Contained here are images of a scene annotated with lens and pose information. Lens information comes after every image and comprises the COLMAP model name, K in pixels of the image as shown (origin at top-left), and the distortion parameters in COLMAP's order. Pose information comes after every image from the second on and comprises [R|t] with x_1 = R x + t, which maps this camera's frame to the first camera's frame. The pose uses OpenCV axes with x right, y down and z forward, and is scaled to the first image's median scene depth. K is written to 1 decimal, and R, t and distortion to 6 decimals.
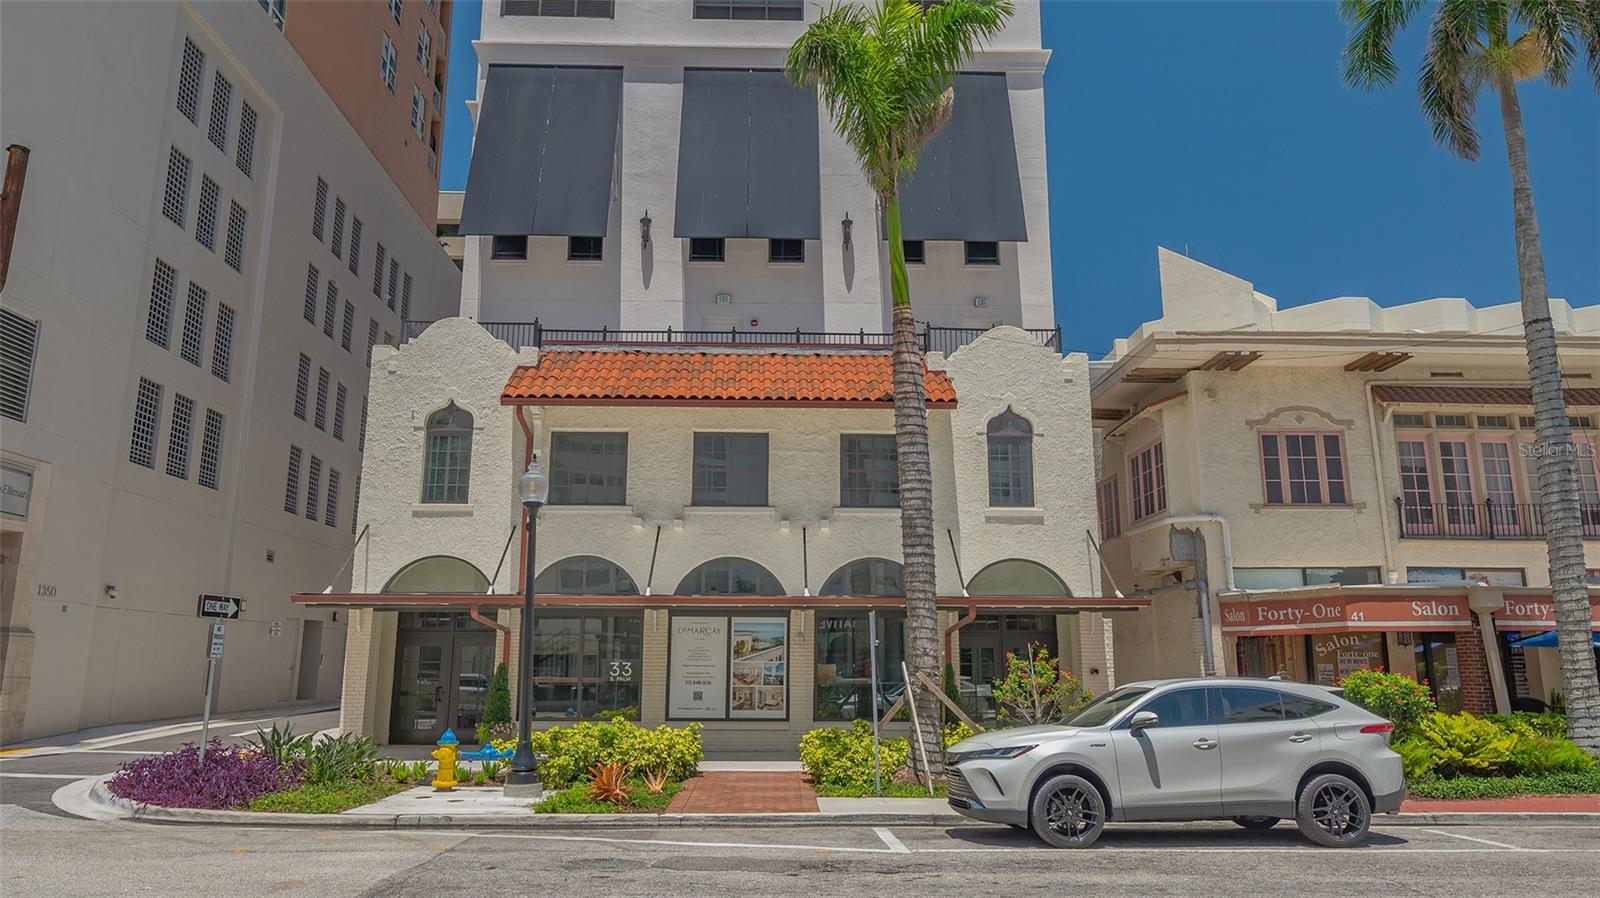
lens RADIAL K [[1016.3, 0, 797.4], [0, 1016.3, 477.5], [0, 0, 1]] dist [-0.002910, 0.001465]
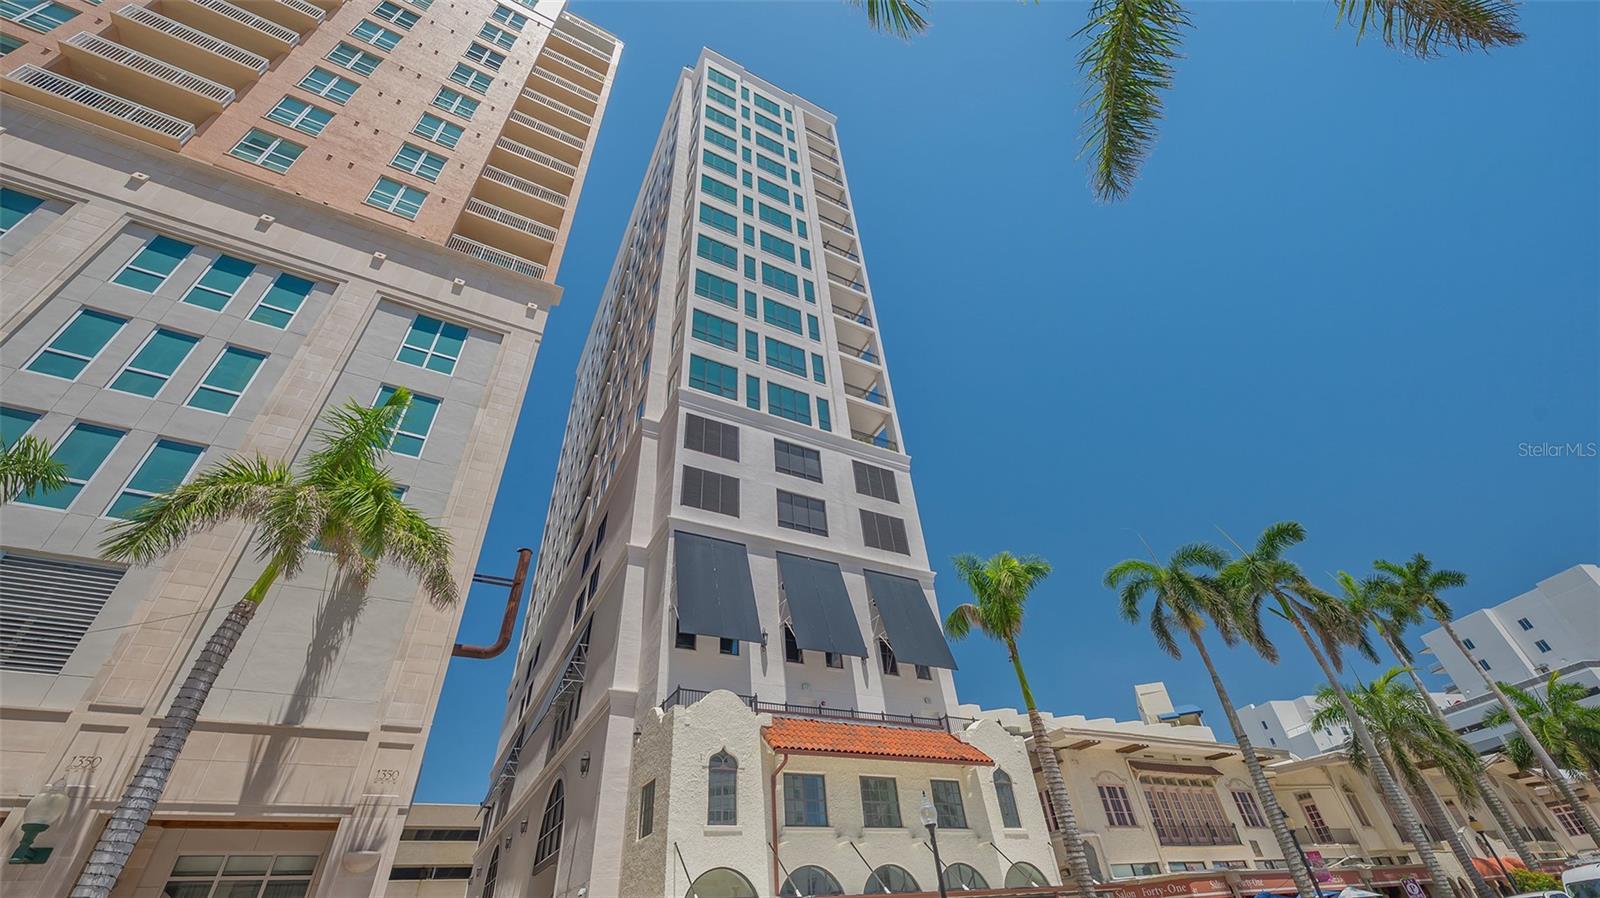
lens RADIAL K [[635.2, 0, 800.0], [0, 635.2, 449.0], [0, 0, 1]] dist [-0.010448, -0.000221]
pose [[0.894666, 0.231148, 0.382288, -0.699488], [-0.016753, 0.872493, -0.488339, -0.003780], [-0.446422, 0.430496, 0.784462, -0.002717]]
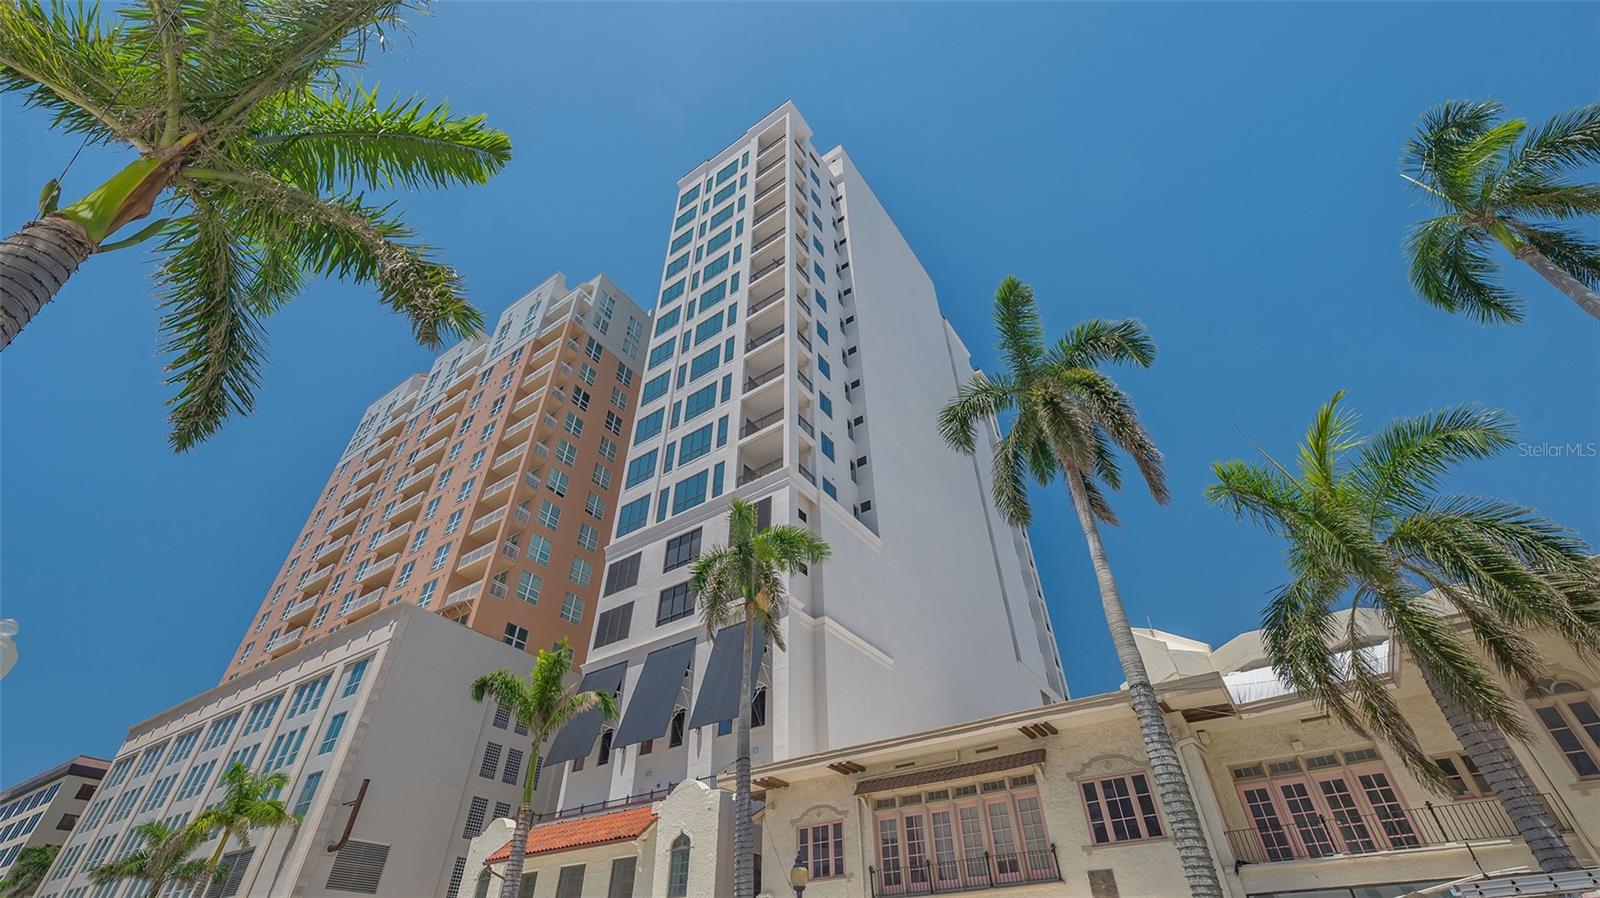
lens RADIAL K [[676.2, 0, 808.8], [0, 676.2, 473.7], [0, 0, 1]] dist [-0.010471, -0.000005]
pose [[0.818449, -0.370232, -0.439396, 1.131998], [0.120478, 0.858307, -0.498793, 0.007472], [0.561806, 0.355299, 0.747086, 0.037006]]
